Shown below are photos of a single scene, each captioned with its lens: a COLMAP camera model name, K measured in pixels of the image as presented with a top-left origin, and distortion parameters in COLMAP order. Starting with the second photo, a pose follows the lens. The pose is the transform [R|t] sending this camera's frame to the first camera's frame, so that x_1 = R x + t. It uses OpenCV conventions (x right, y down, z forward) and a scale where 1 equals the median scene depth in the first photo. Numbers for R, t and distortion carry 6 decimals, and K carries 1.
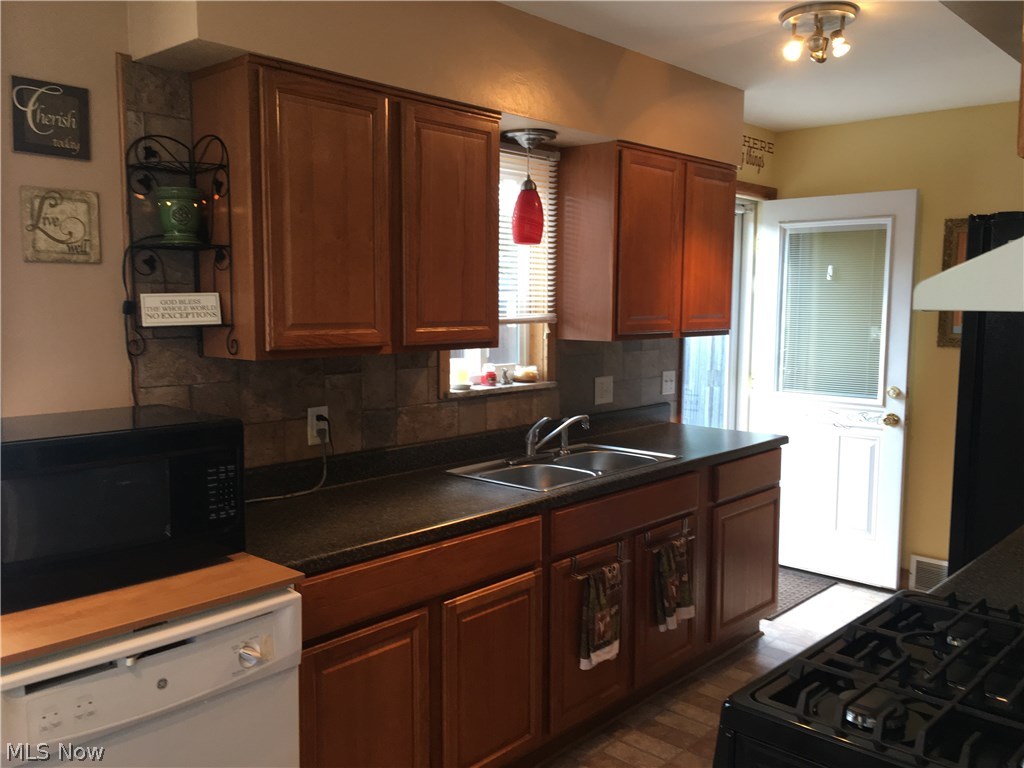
lens RADIAL K [[880.3, 0, 514.6], [0, 880.3, 386.1], [0, 0, 1]] dist [0.051706, -0.071873]
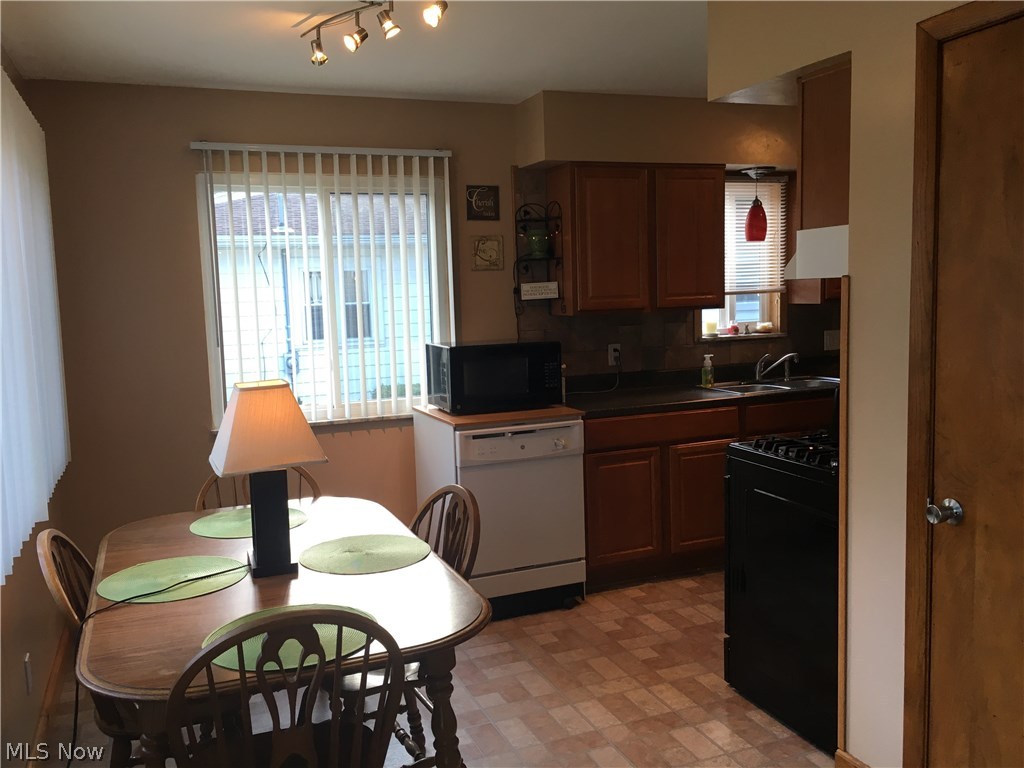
lens RADIAL K [[880.3, 0, 511.1], [0, 880.3, 383.7], [0, 0, 1]] dist [0.051706, -0.071873]
pose [[0.901275, 0.013079, -0.433050, 0.363959], [-0.005659, 0.999814, 0.018420, 0.073616], [0.433211, -0.014151, 0.901181, -0.696396]]
